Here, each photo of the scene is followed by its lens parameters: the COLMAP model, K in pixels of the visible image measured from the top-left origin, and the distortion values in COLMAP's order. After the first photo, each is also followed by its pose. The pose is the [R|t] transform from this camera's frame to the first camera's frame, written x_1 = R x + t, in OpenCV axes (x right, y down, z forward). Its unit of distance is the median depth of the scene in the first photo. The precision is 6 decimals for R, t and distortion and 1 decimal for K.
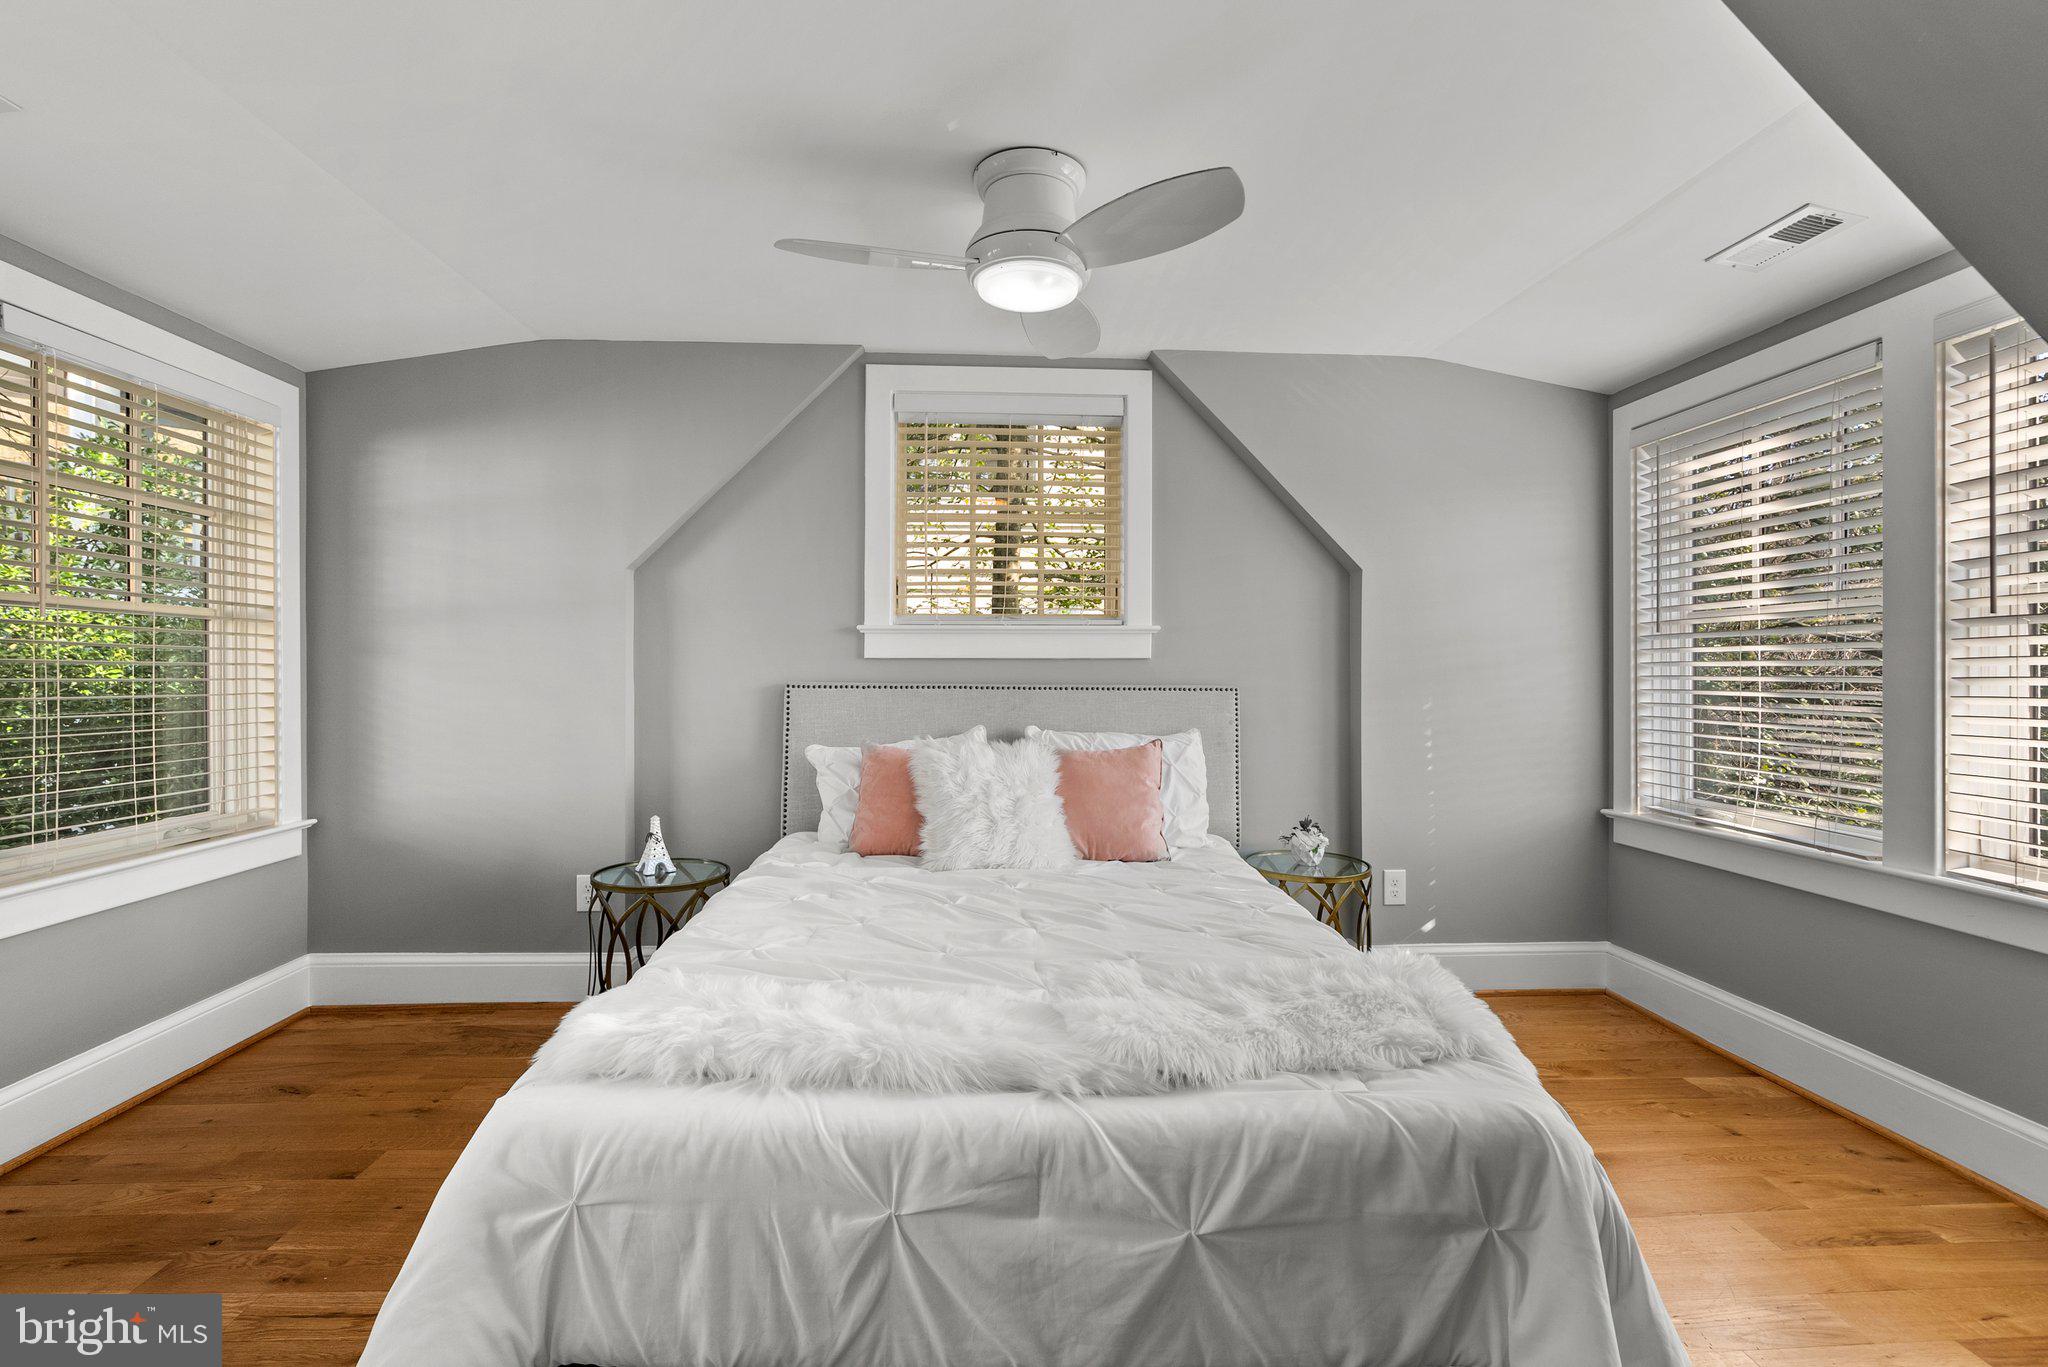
lens RADIAL K [[942.4, 0, 1022.8], [0, 942.4, 673.6], [0, 0, 1]] dist [-0.011699, 0.002789]
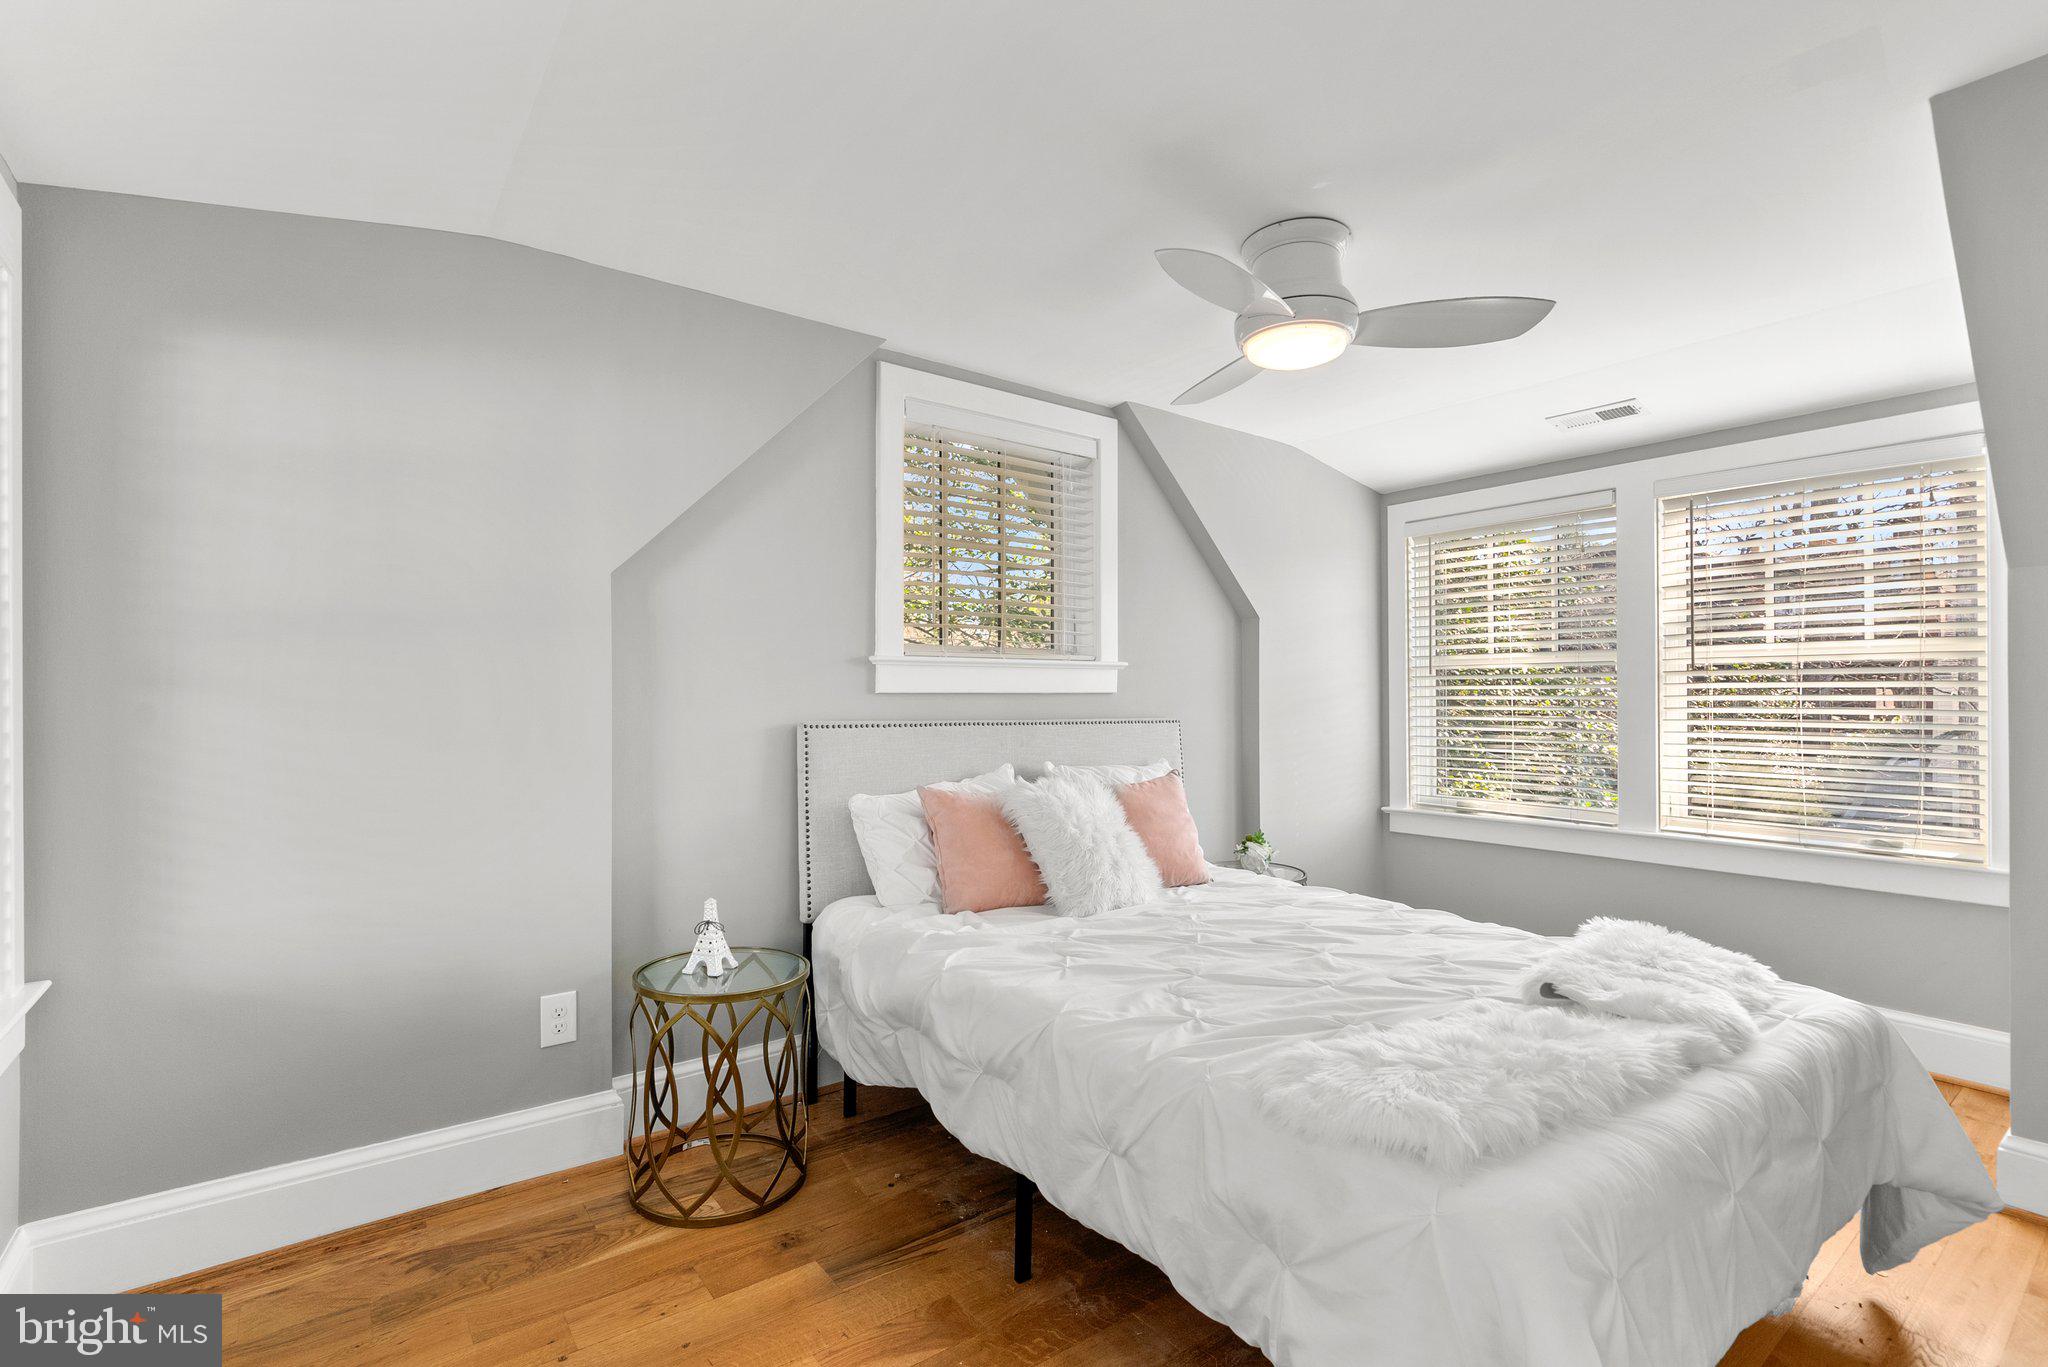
lens RADIAL K [[942.4, 0, 1021.4], [0, 942.4, 690.8], [0, 0, 1]] dist [-0.011699, 0.002789]
pose [[0.825432, 0.000943, 0.564501, -0.559148], [0.003203, 0.999975, -0.006355, -0.012386], [-0.564493, 0.007053, 0.825408, 0.196668]]
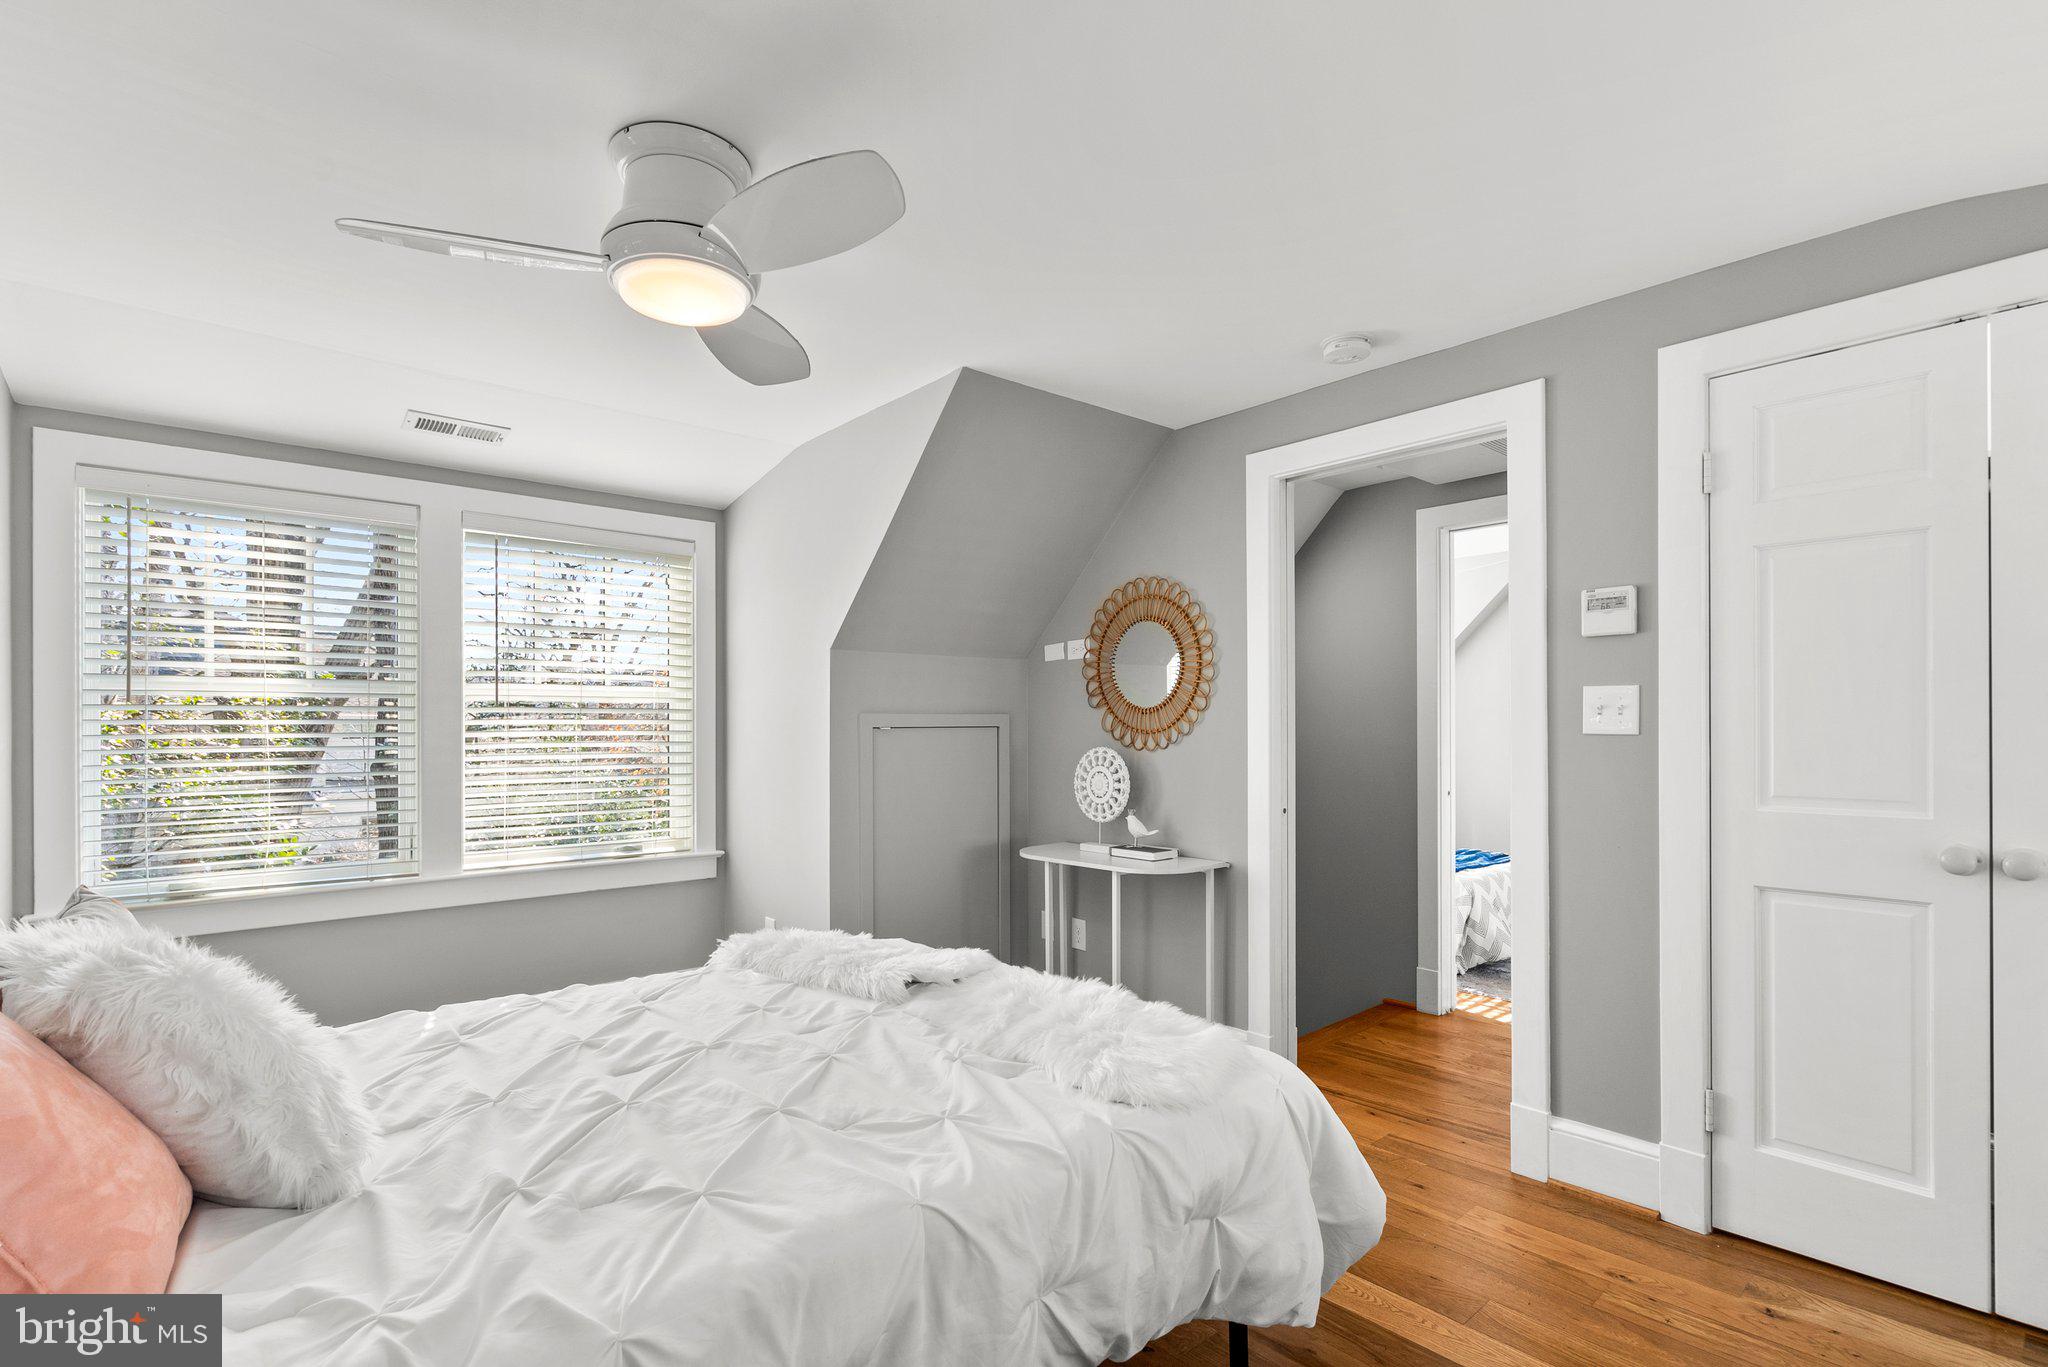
lens RADIAL K [[942.4, 0, 1010.3], [0, 942.4, 725.8], [0, 0, 1]] dist [-0.011699, 0.002789]
pose [[-0.621513, 0.003125, 0.783397, -0.545206], [0.006174, 0.999981, 0.000910, -0.015946], [-0.783379, 0.005402, -0.621521, 0.851613]]
